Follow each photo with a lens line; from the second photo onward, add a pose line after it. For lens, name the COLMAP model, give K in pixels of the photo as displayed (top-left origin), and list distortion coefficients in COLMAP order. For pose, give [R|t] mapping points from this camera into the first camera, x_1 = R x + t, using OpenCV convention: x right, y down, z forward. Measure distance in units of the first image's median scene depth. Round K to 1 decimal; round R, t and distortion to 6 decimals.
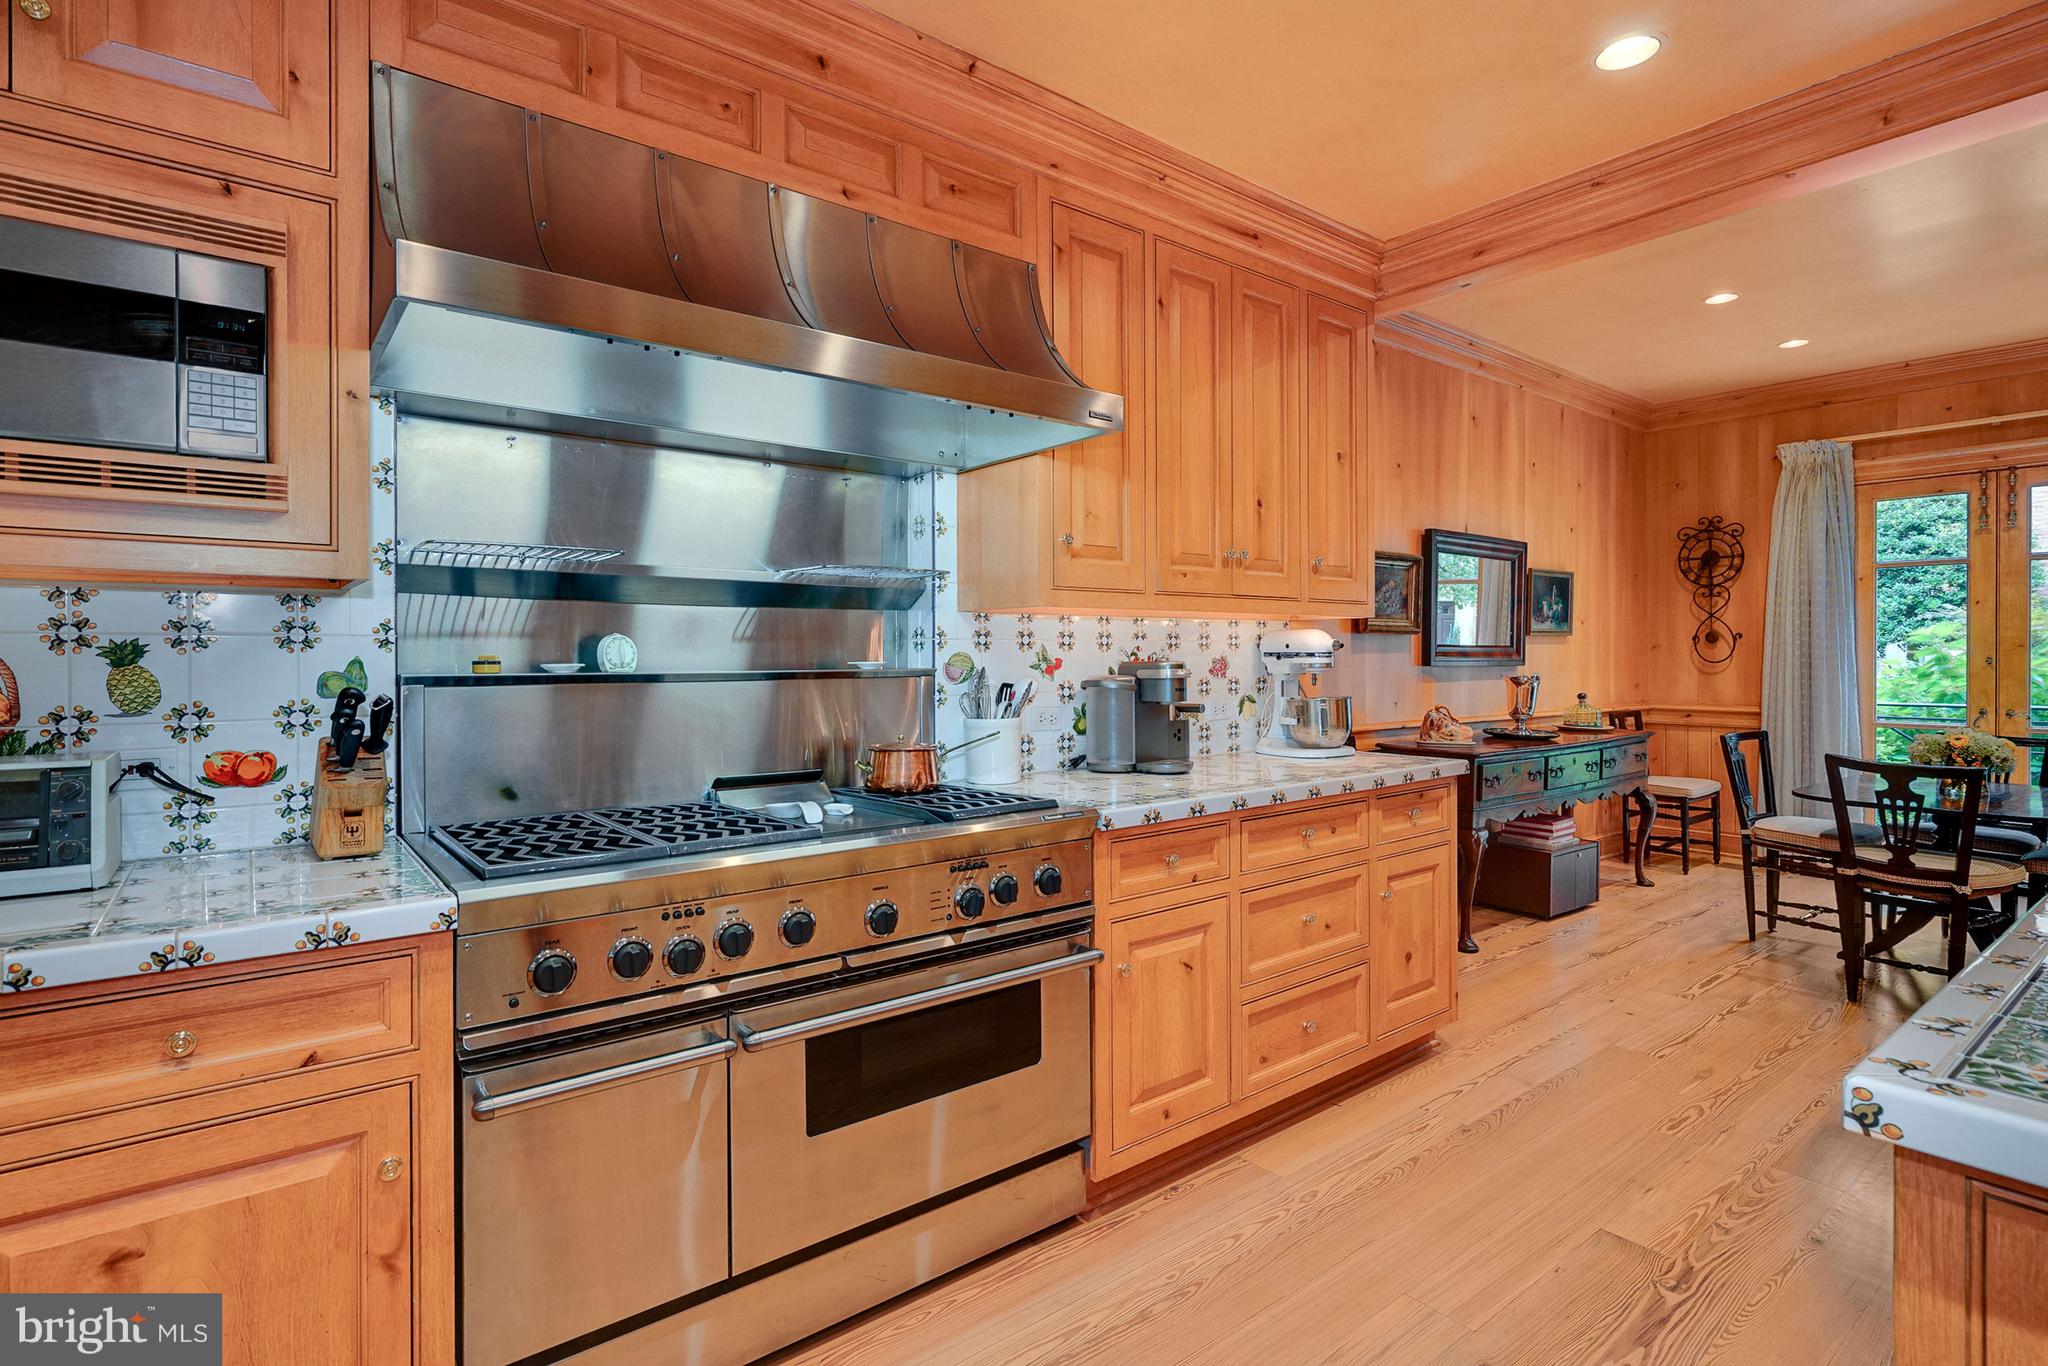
lens RADIAL K [[1002.6, 0, 1004.5], [0, 1002.6, 657.5], [0, 0, 1]] dist [0.000878, 0.000001]
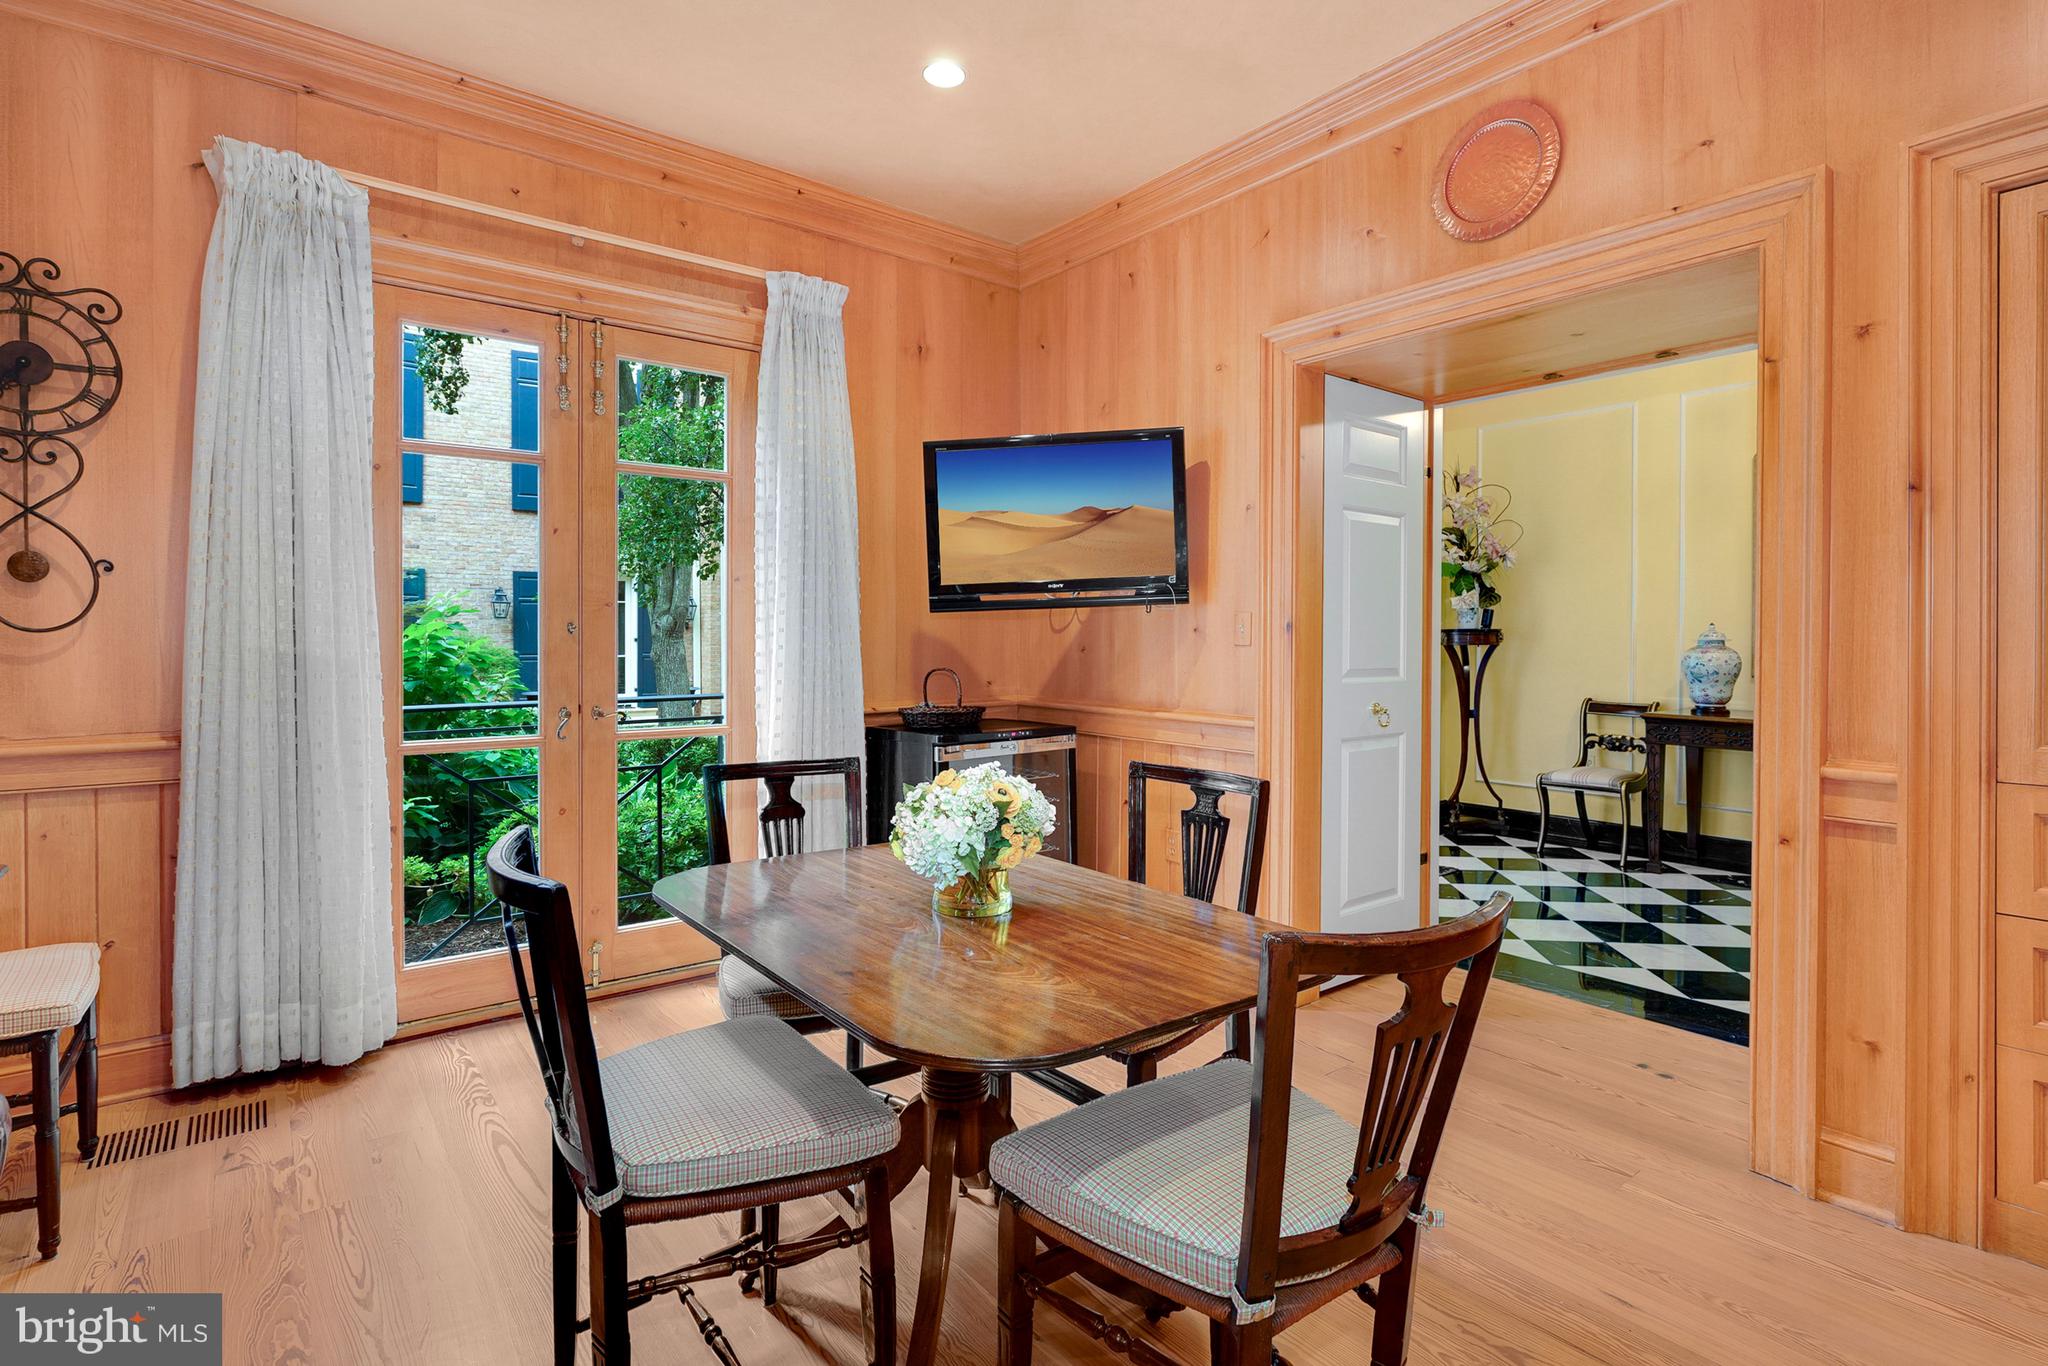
lens RADIAL K [[1002.6, 0, 1027.5], [0, 1002.6, 645.0], [0, 0, 1]] dist [0.000878, 0.000001]
pose [[-0.003302, -0.008387, 0.999959, 0.337014], [0.000457, 0.999965, 0.008388, 0.008121], [-0.999994, 0.000484, -0.003298, 0.661742]]
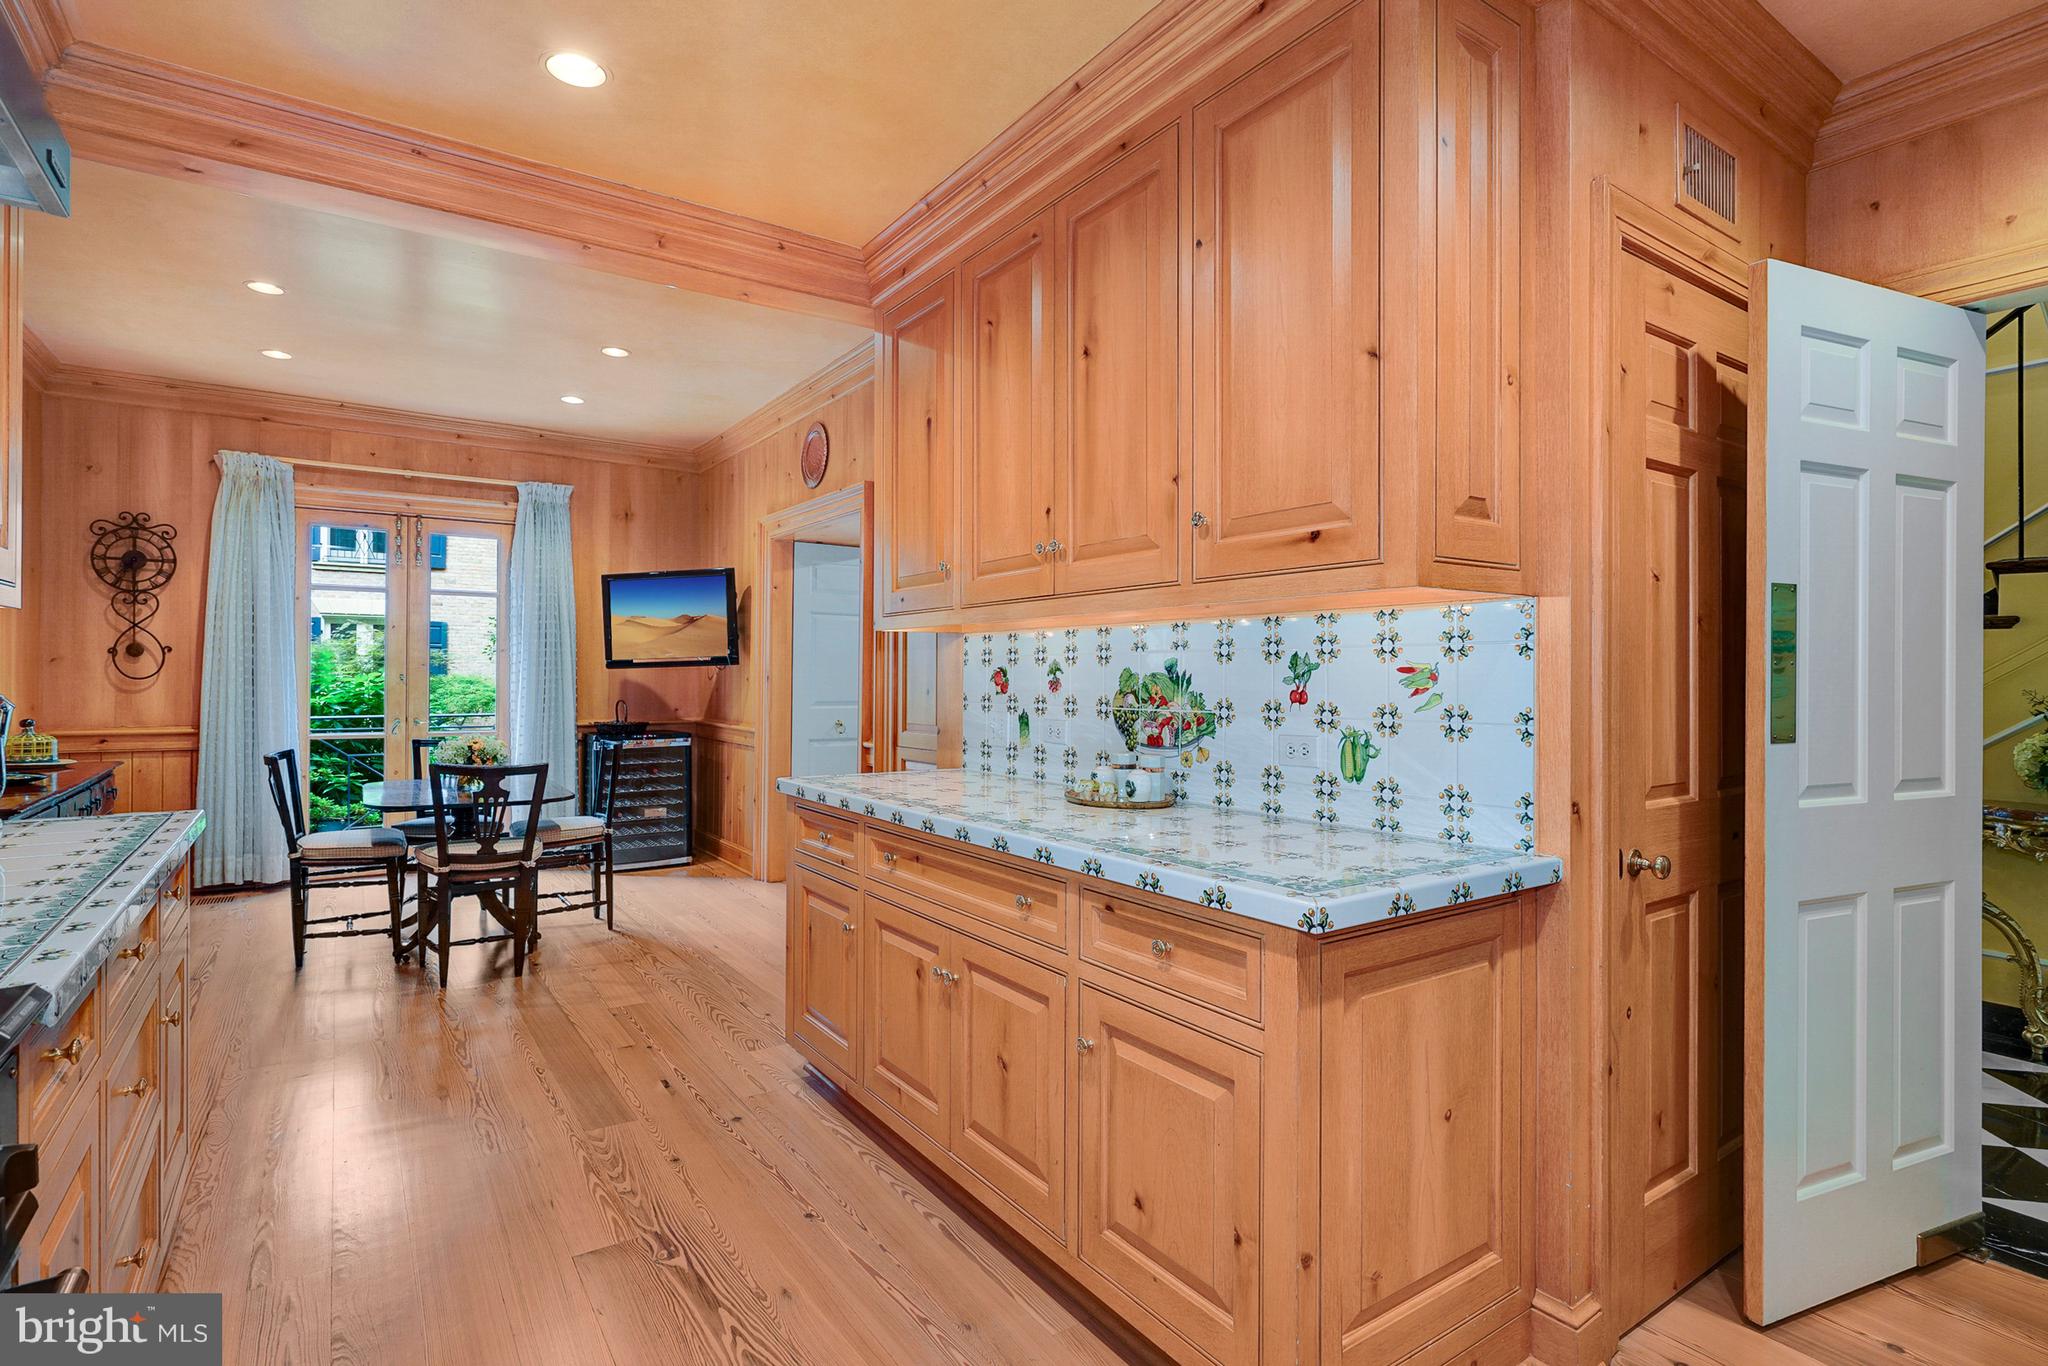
lens RADIAL K [[1002.6, 0, 1020.7], [0, 1002.6, 676.0], [0, 0, 1]] dist [0.000878, 0.000001]
pose [[0.064645, 0.001646, 0.997907, -0.130715], [-0.004115, 0.999991, -0.001383, 0.000581], [-0.997900, -0.004017, 0.064651, 0.184239]]
